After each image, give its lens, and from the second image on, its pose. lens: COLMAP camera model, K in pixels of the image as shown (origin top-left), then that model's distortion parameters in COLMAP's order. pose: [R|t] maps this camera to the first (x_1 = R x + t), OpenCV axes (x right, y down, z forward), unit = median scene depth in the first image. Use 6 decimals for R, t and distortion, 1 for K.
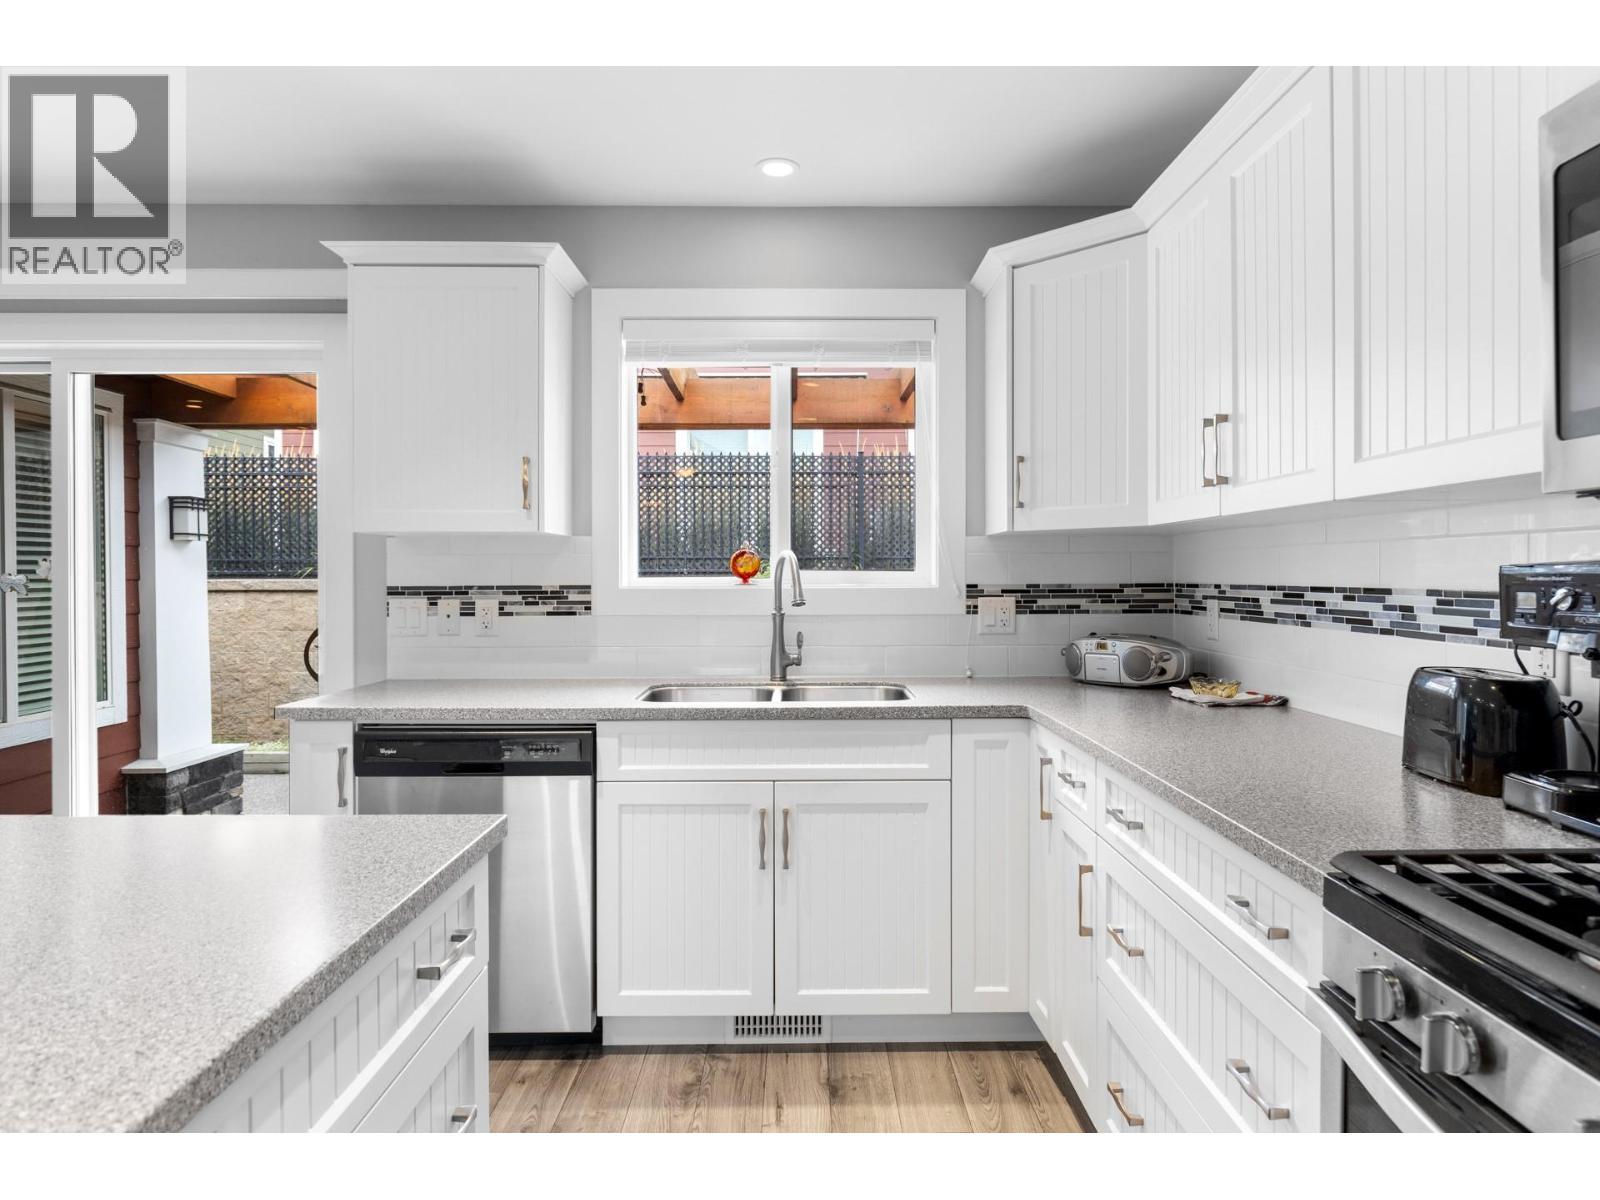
lens RADIAL K [[912.9, 0, 805.8], [0, 912.9, 576.4], [0, 0, 1]] dist [0.006513, 0.001137]
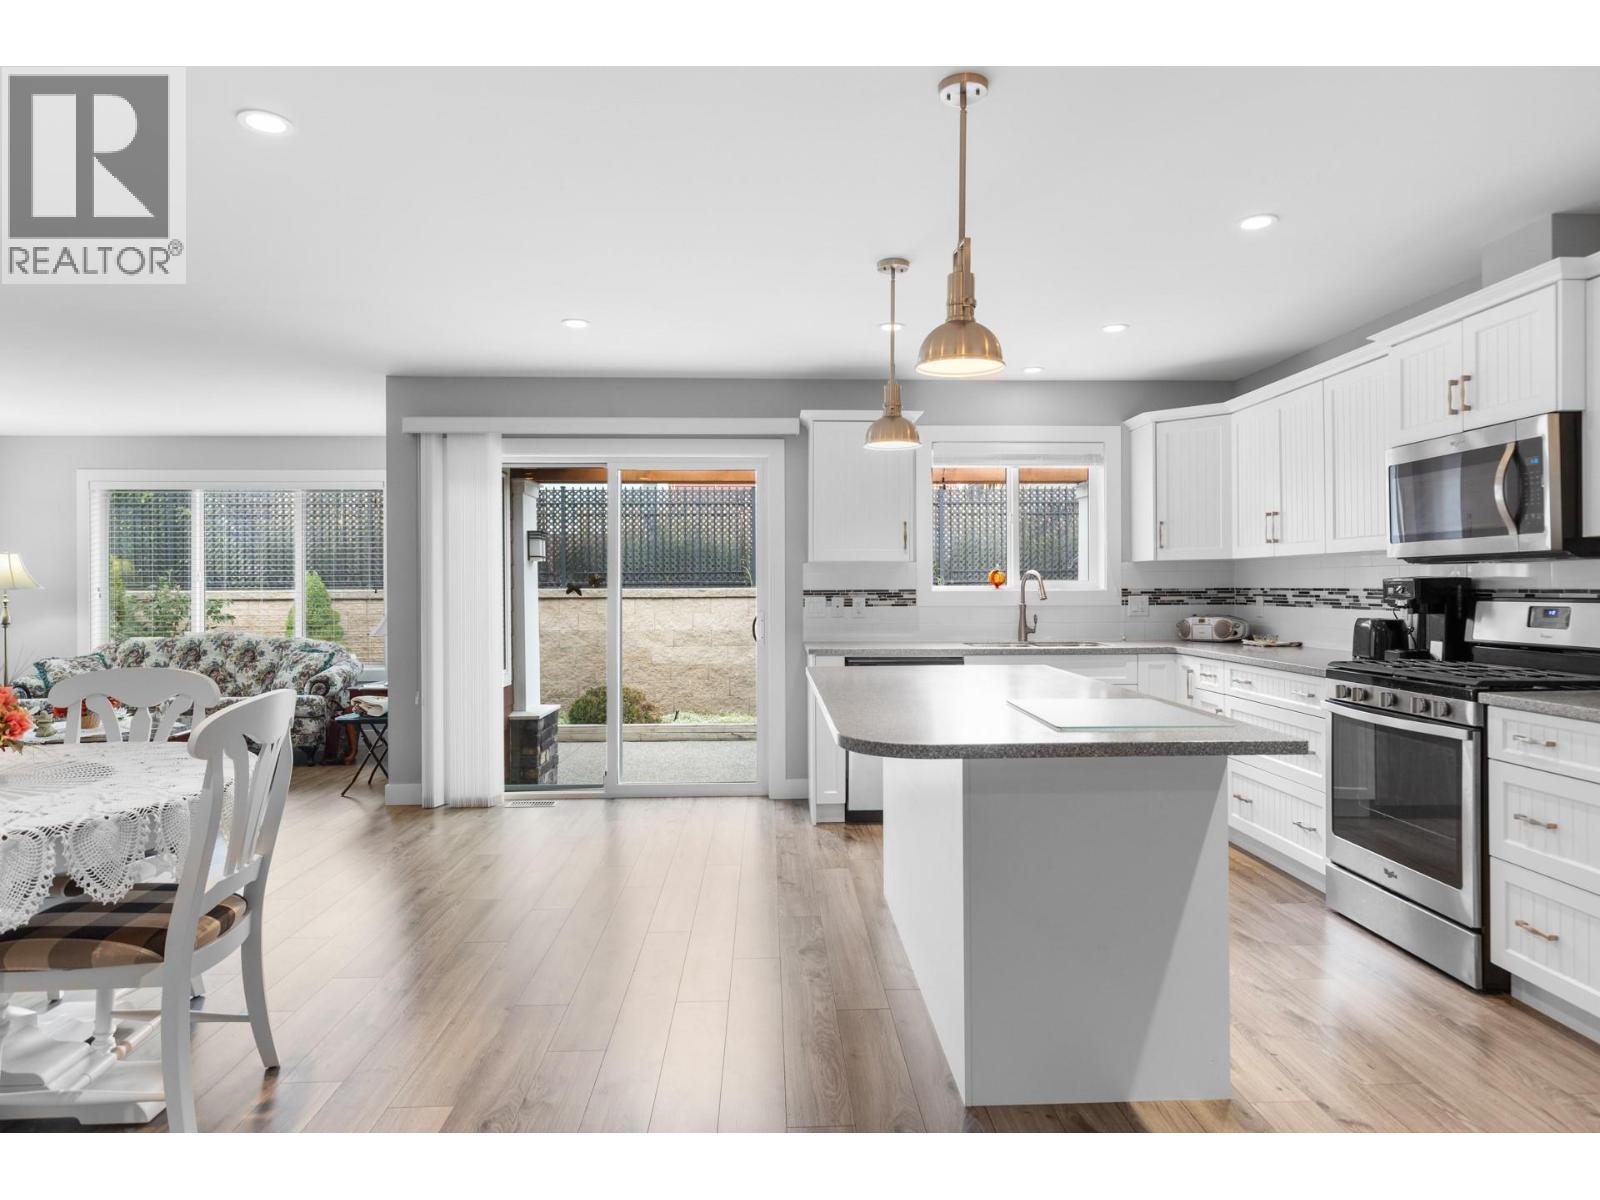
lens RADIAL K [[928.5, 0, 803.8], [0, 928.5, 578.1], [0, 0, 1]] dist [0.002952, 0.000292]
pose [[0.999721, -0.001080, 0.023603, -0.546650], [0.001341, 0.999938, -0.011052, 0.008098], [-0.023590, 0.011080, 0.999660, -0.906539]]
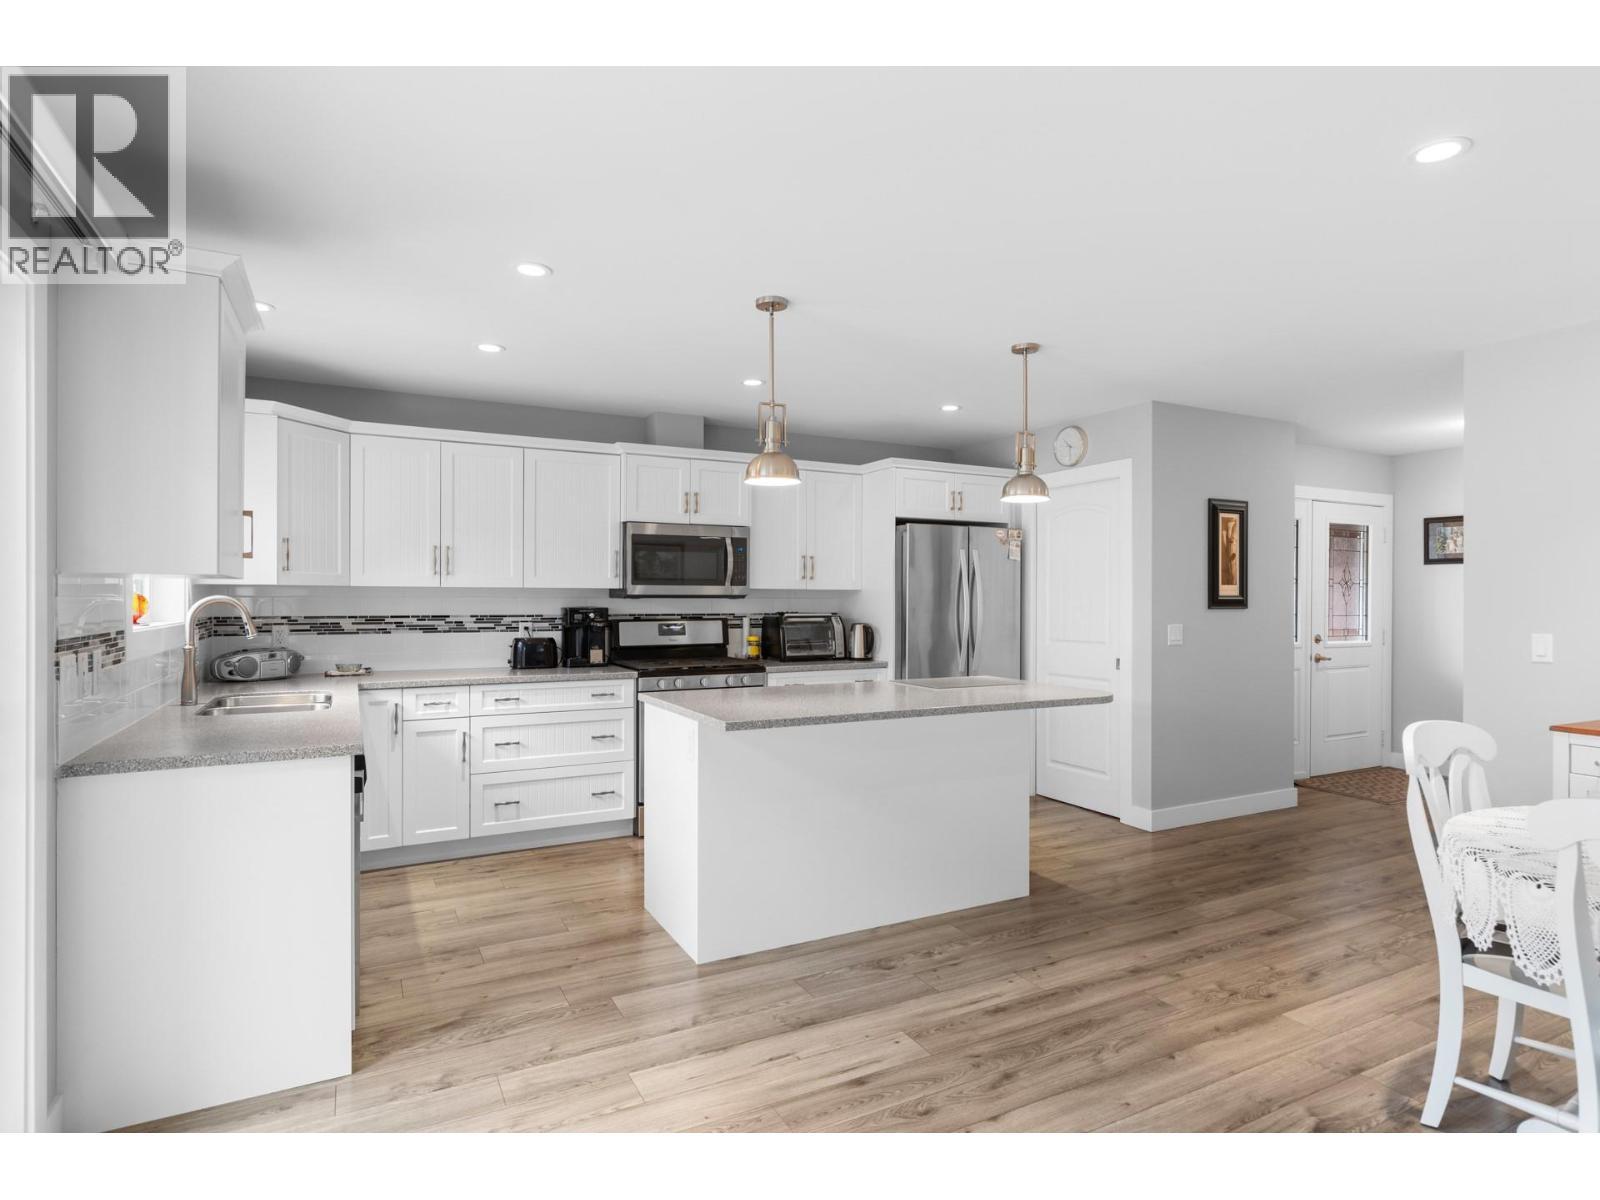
lens RADIAL K [[864.1, 0, 800.0], [0, 864.1, 600.0], [0, 0, 1]] dist [0.000483, -0.000046]
pose [[-0.442056, 0.001399, 0.896986, -1.478334], [0.002808, 0.999996, -0.000176, -0.019964], [-0.896983, 0.002441, -0.442058, 0.845370]]
